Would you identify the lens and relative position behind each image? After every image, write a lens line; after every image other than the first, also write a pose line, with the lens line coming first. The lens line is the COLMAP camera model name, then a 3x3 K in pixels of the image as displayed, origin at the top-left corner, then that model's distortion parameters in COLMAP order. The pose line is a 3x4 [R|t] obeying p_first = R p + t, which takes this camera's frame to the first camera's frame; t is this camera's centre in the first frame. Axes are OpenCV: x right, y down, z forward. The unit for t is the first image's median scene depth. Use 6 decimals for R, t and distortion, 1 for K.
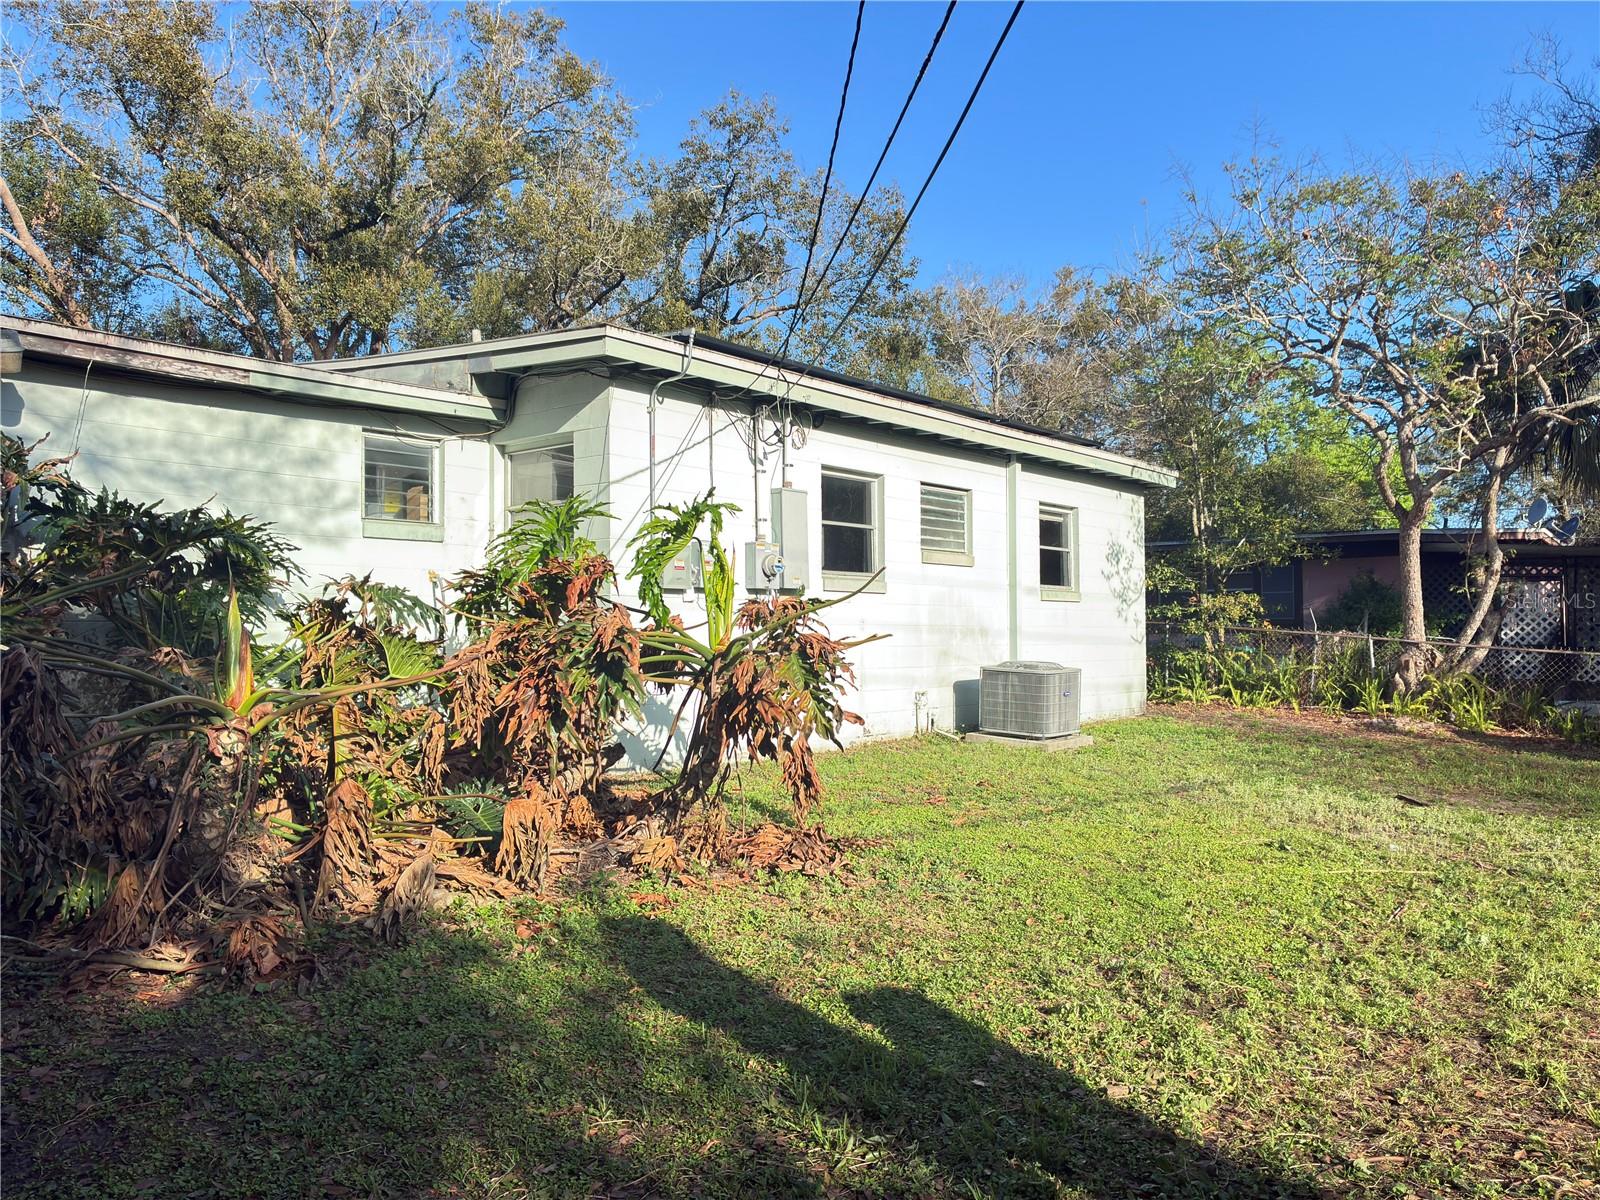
lens RADIAL K [[1226.4, 0, 793.6], [0, 1226.4, 592.7], [0, 0, 1]] dist [0.051186, -0.056837]
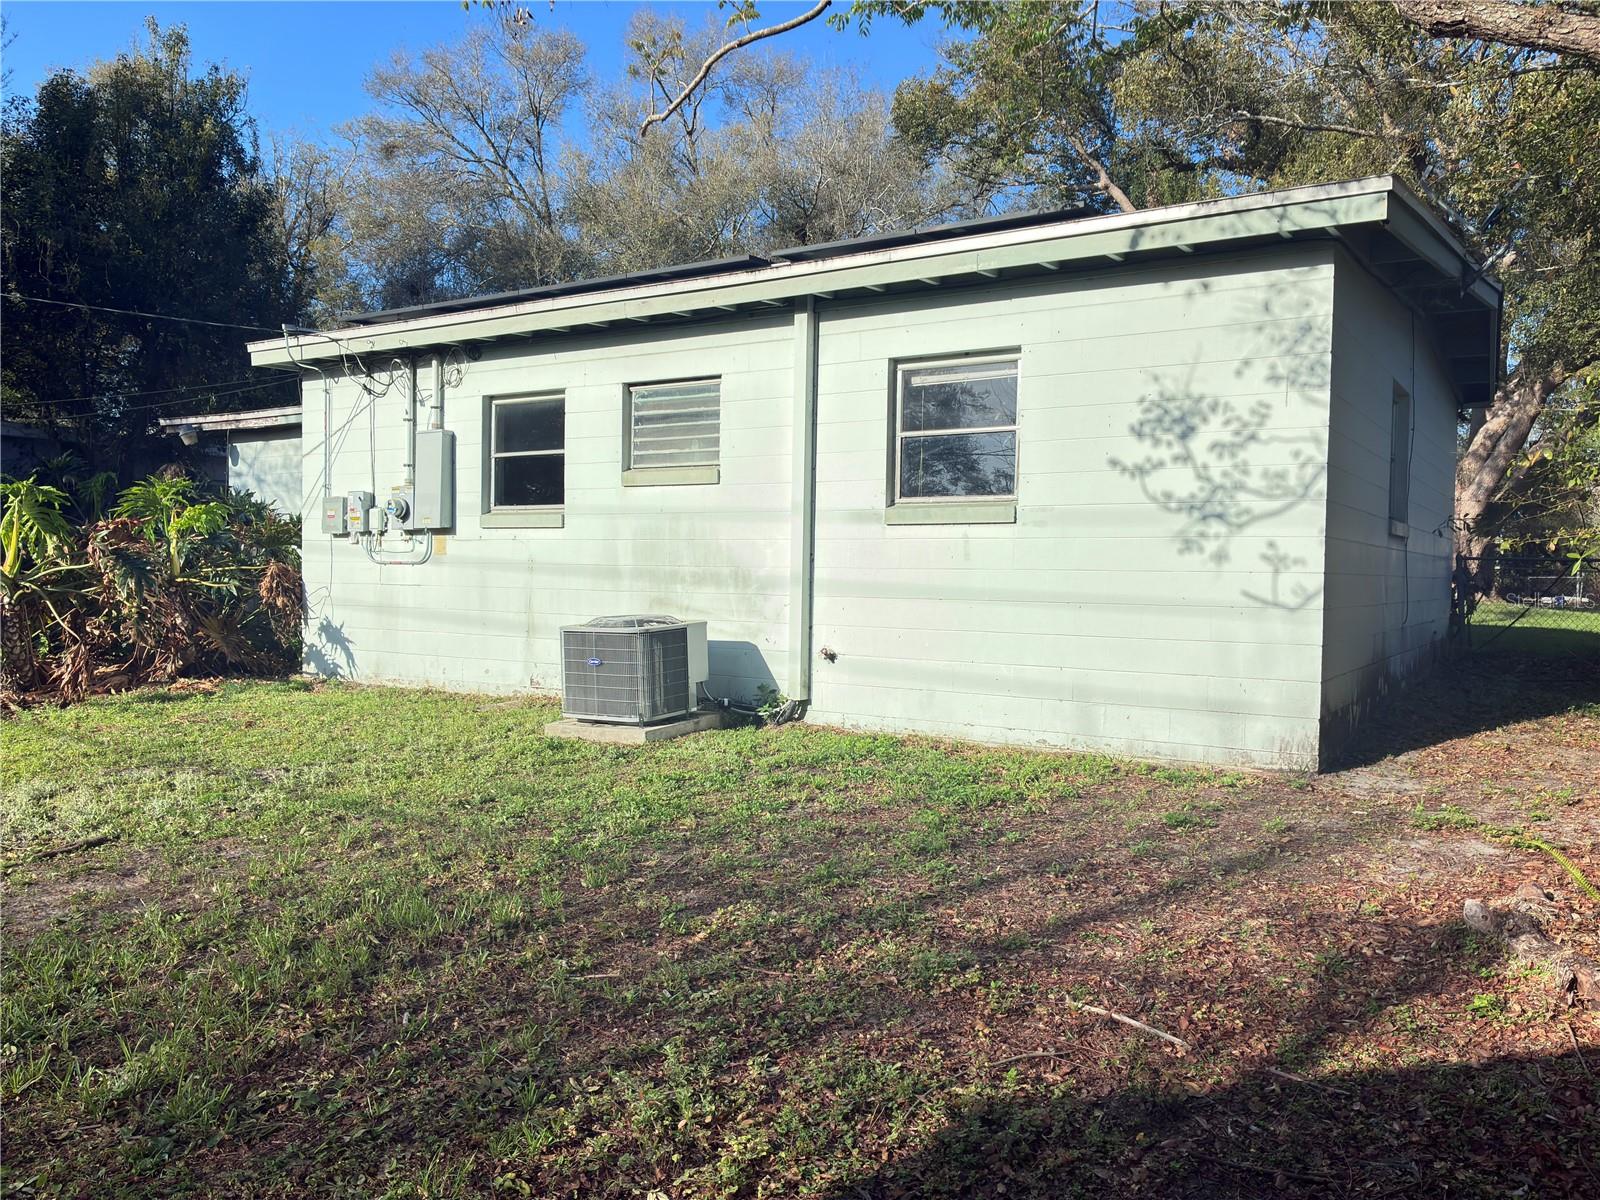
lens RADIAL K [[1226.4, 0, 800.0], [0, 1226.4, 599.4], [0, 0, 1]] dist [0.051186, -0.056837]
pose [[0.100466, 0.028990, -0.994518, 0.848168], [0.020292, 0.999308, 0.031180, 0.024534], [0.994734, -0.023313, 0.099808, 0.955570]]
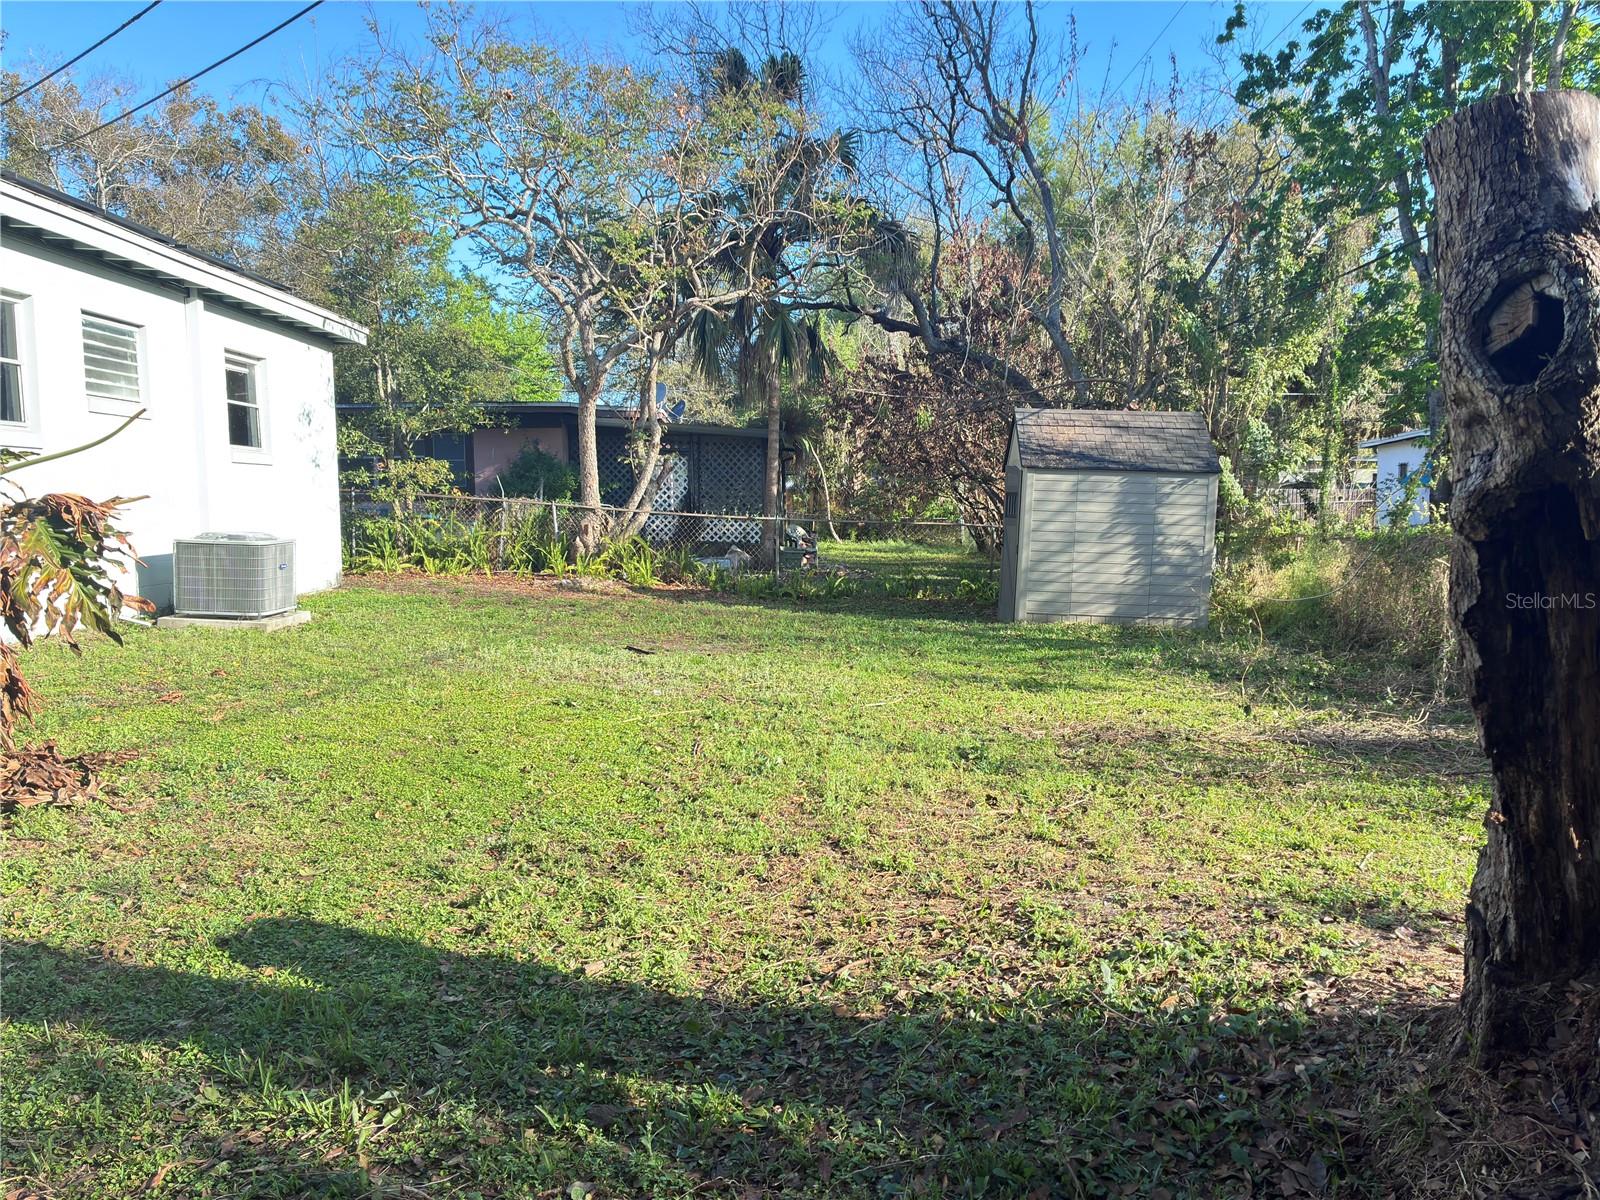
lens RADIAL K [[1226.4, 0, 808.5], [0, 1226.4, 607.0], [0, 0, 1]] dist [0.051186, -0.056837]
pose [[0.768058, -0.058018, 0.637747, -0.055285], [-0.016462, 0.993769, 0.110233, 0.004858], [-0.640169, -0.095164, 0.762317, 0.053059]]
